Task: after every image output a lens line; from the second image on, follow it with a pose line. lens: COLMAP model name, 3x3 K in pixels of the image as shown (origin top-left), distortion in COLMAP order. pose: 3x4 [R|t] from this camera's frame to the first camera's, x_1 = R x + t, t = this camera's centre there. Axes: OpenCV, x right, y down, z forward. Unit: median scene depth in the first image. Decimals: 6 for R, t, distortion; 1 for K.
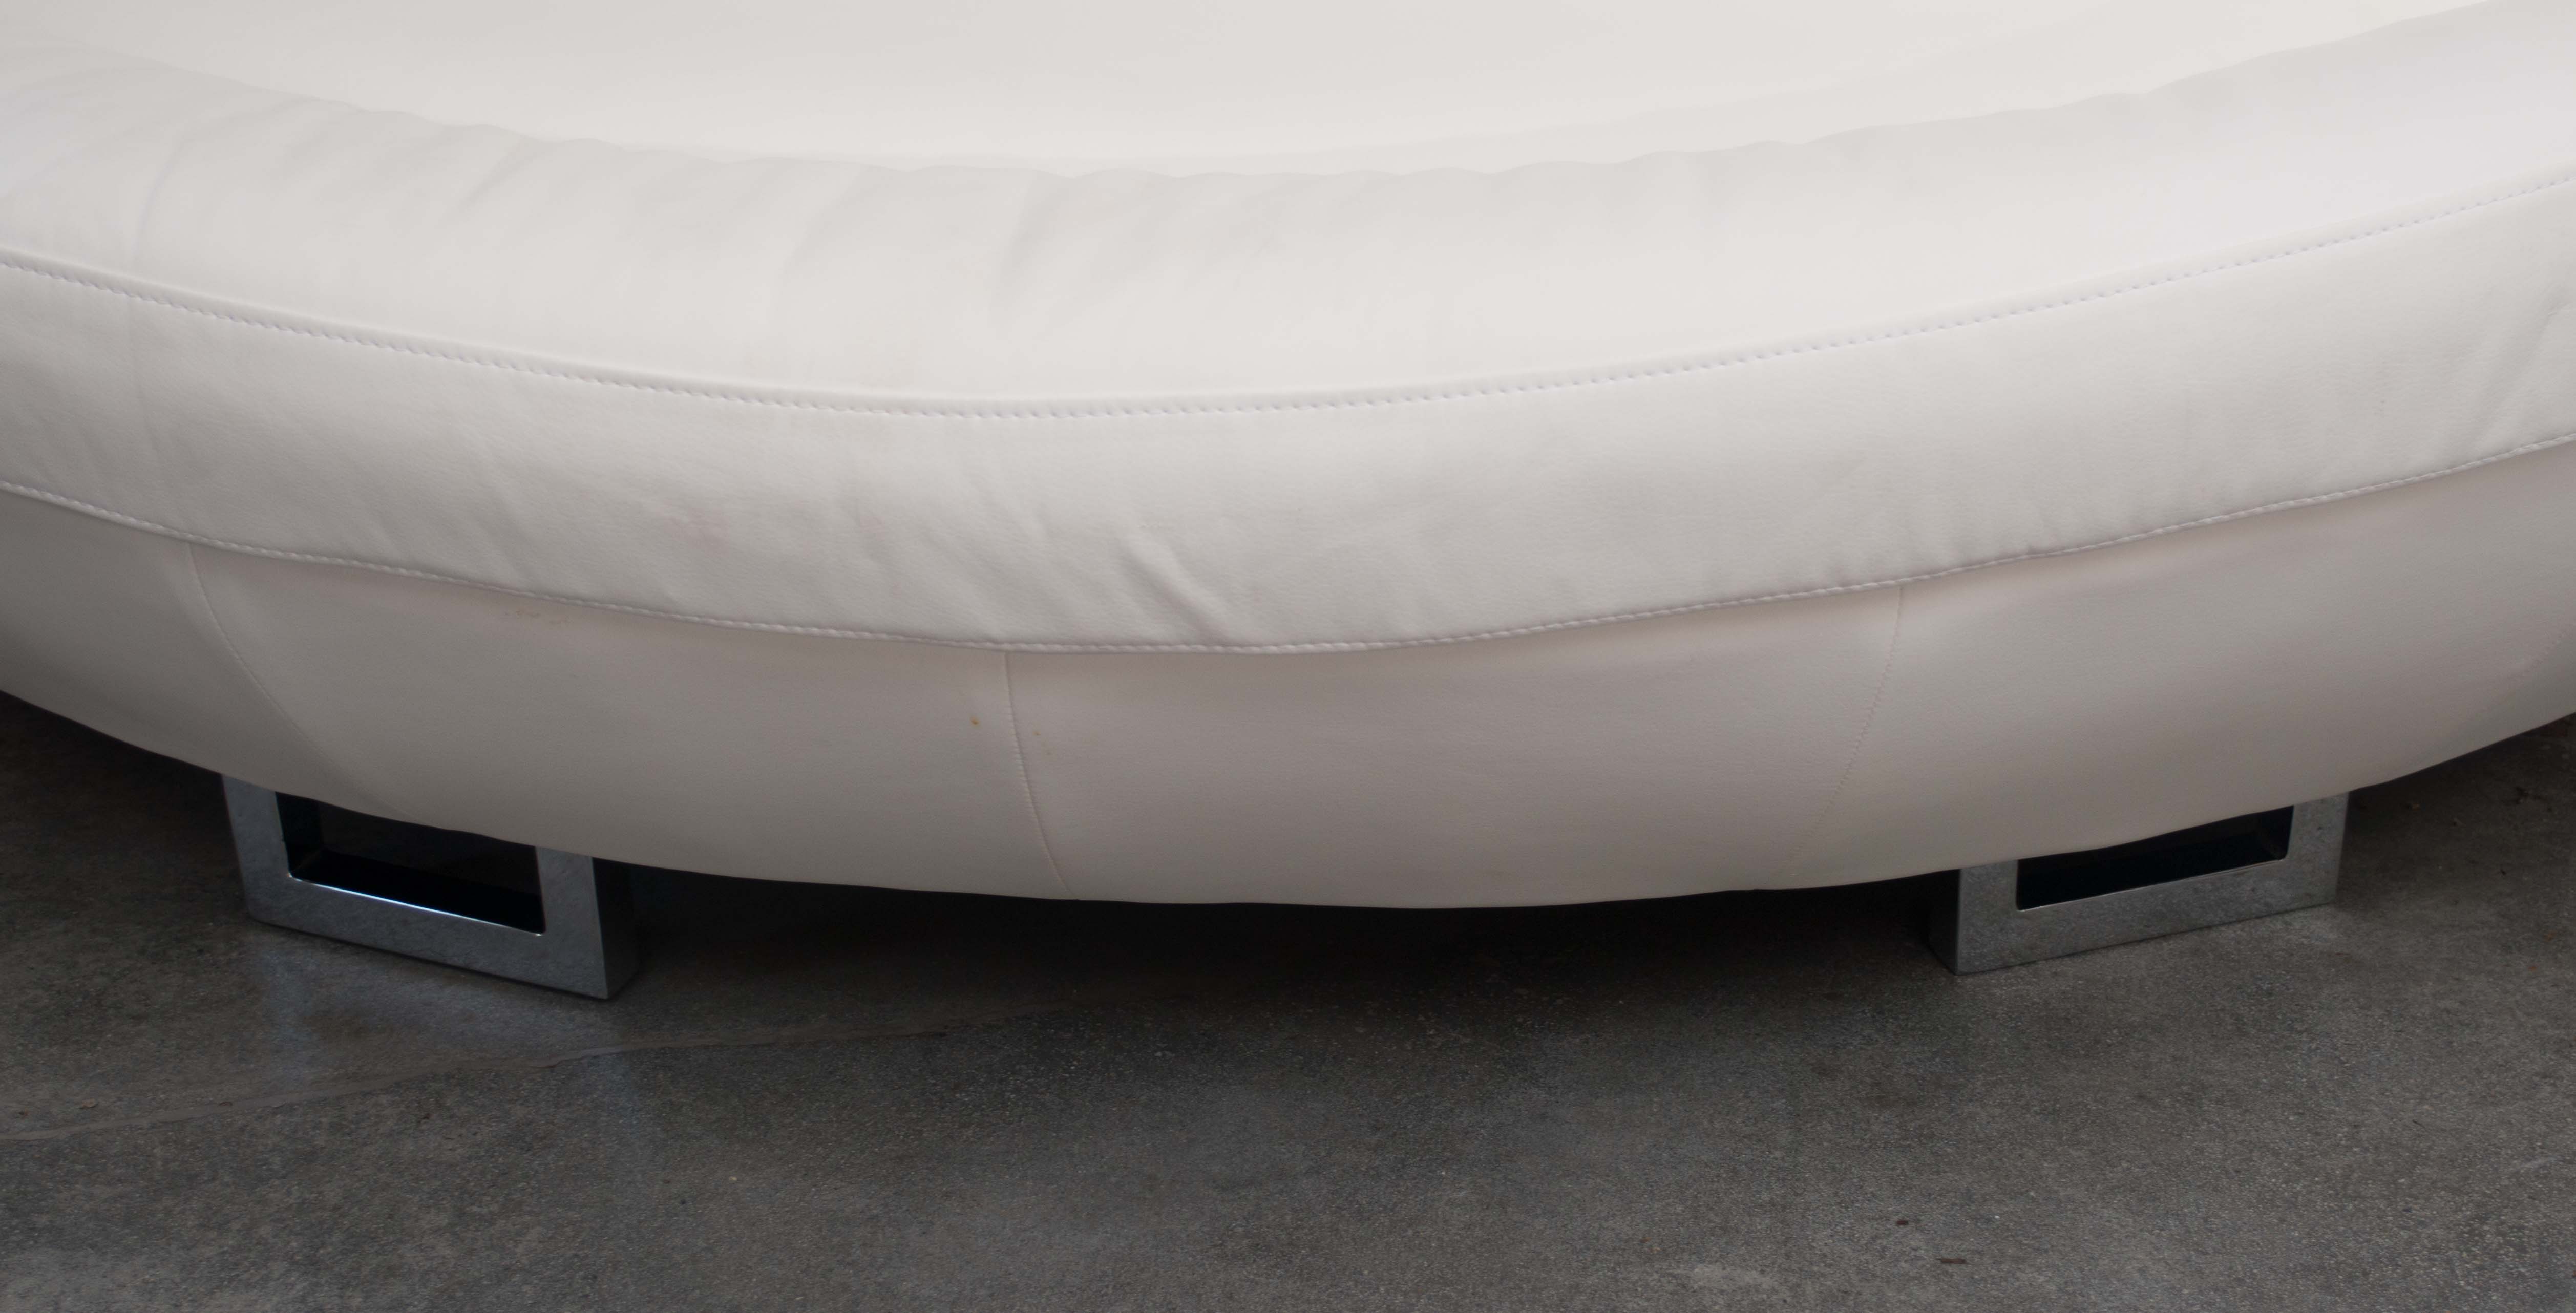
lens RADIAL K [[4391.6, 0, 1288.7], [0, 4391.6, 654.9], [0, 0, 1]] dist [-0.023749, 0.000000]
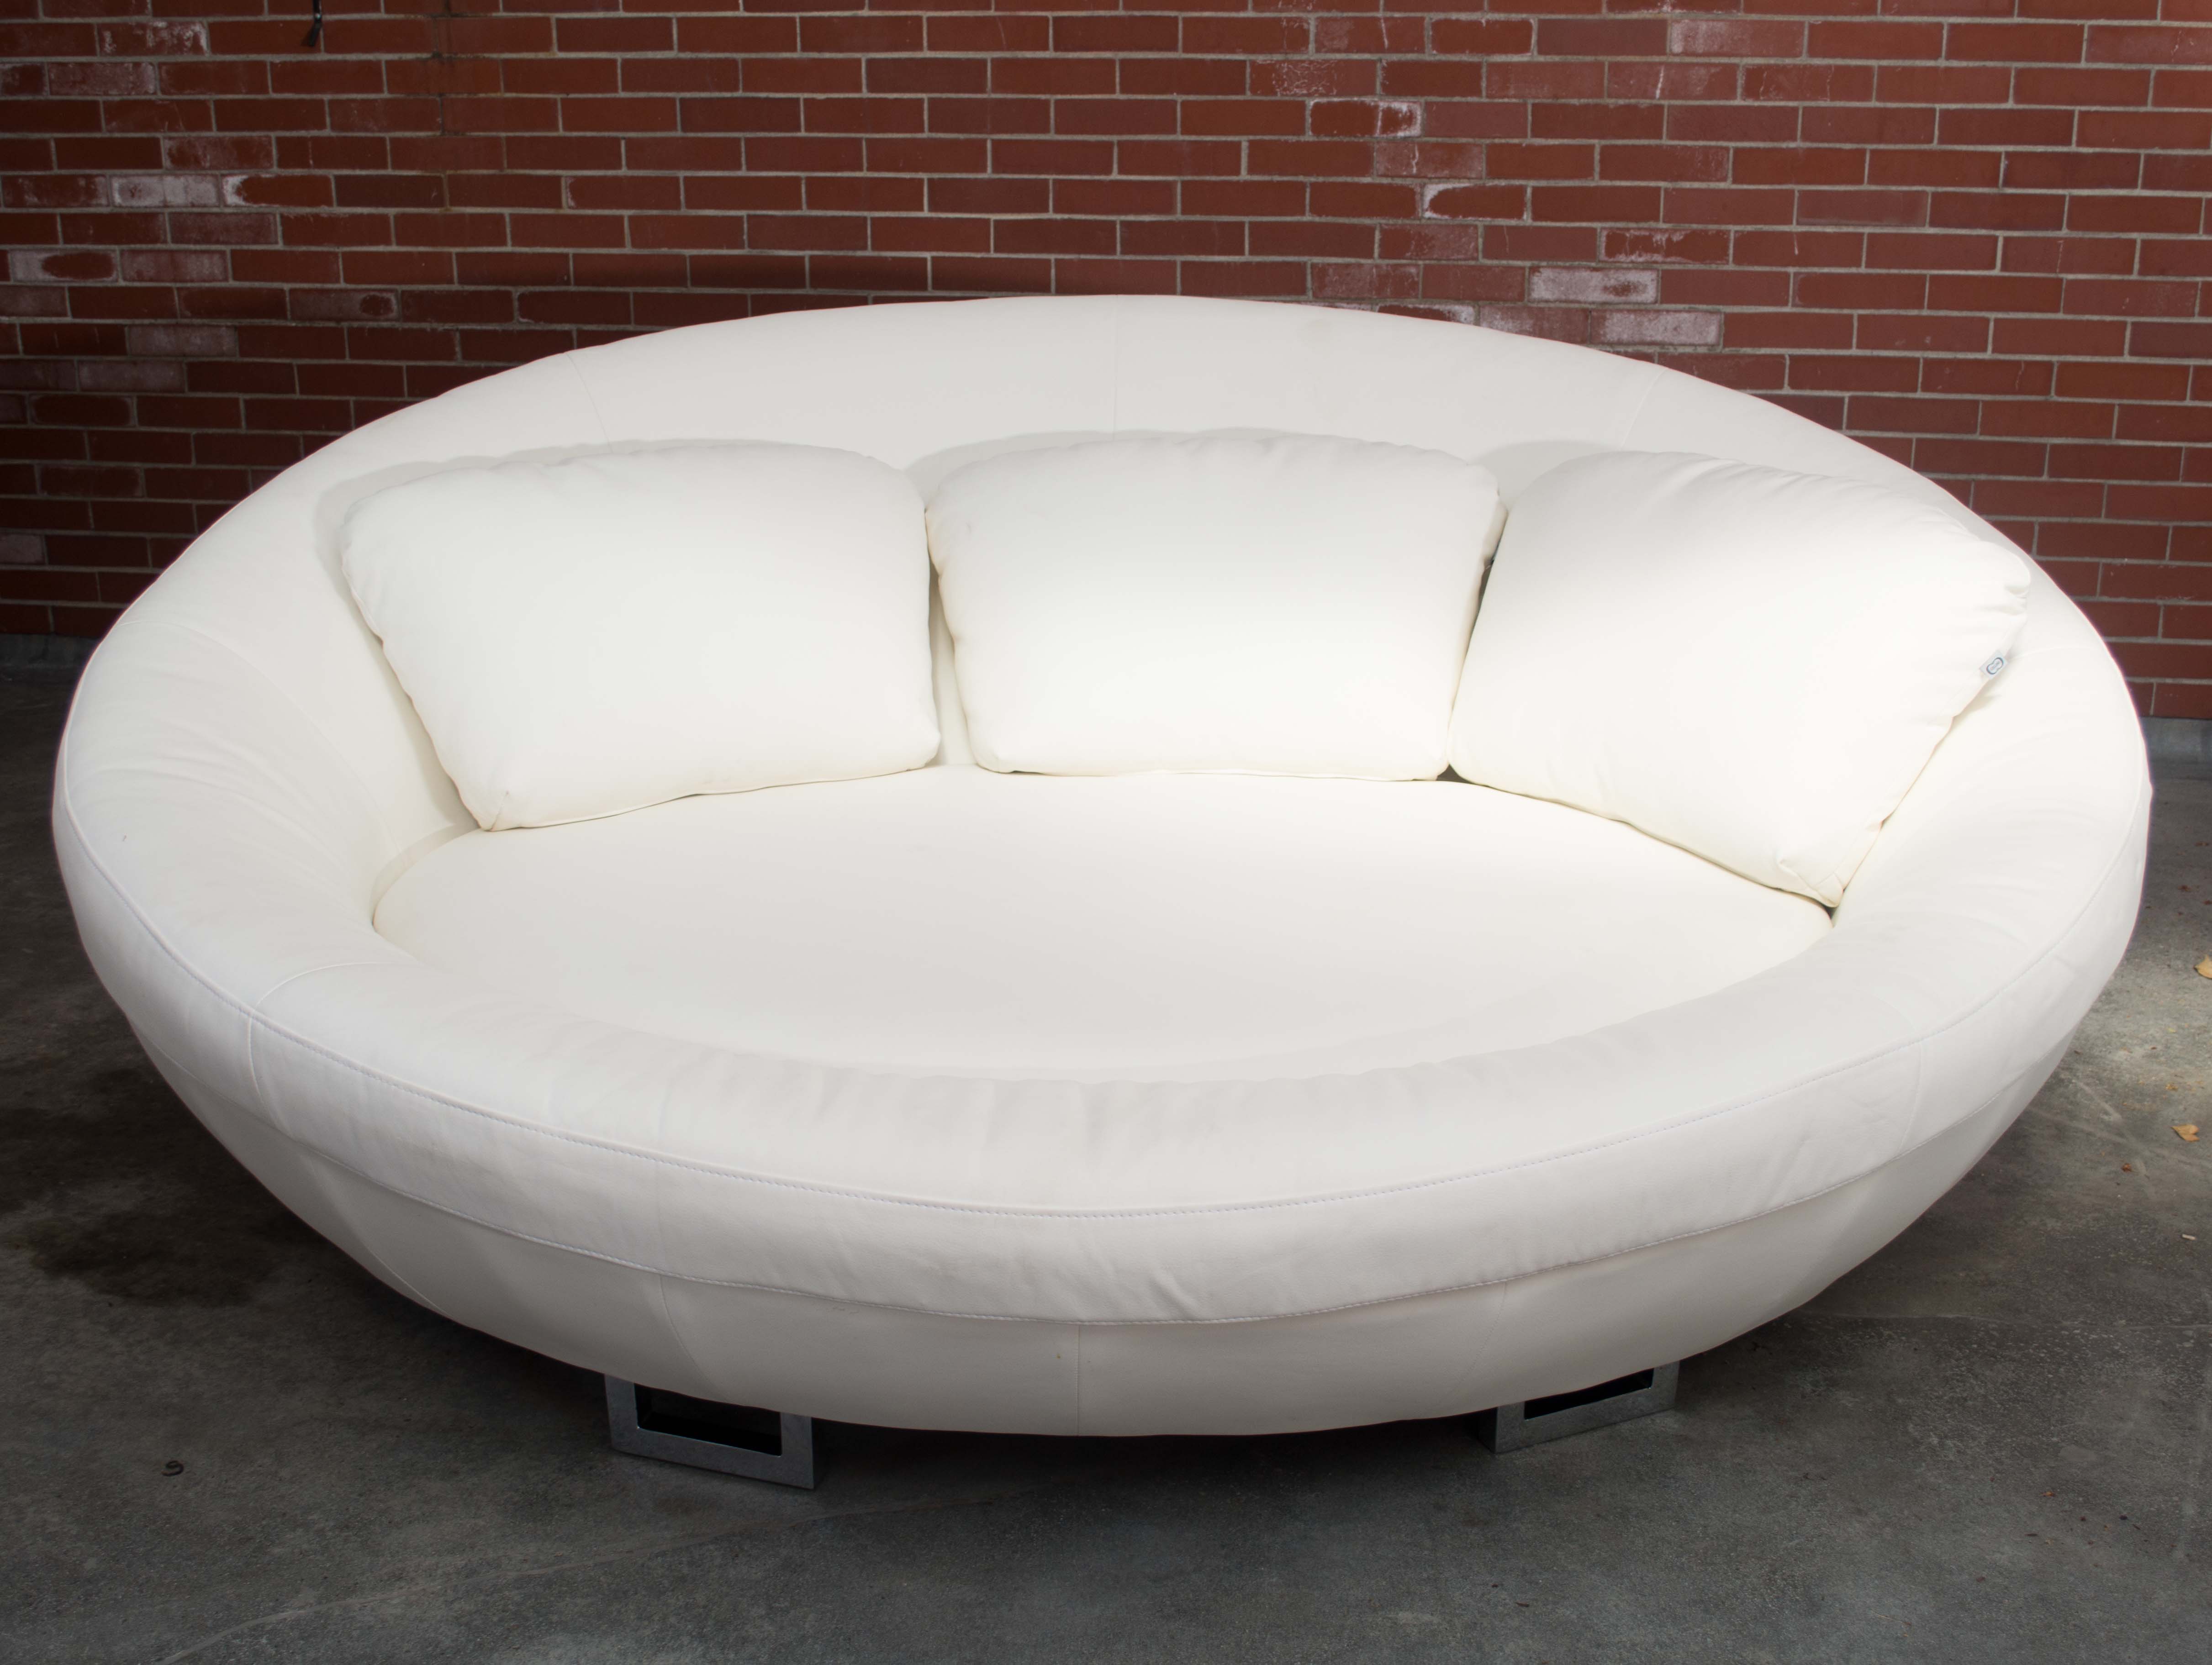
lens RADIAL K [[2661.5, 0, 1105.8], [0, 2661.5, 833.7], [0, 0, 1]] dist [-0.065205, 0.000000]
pose [[0.995925, -0.010854, 0.089532, -0.141421], [0.022867, 0.990682, -0.134264, -0.053505], [-0.087240, 0.135764, 0.986893, -0.227868]]
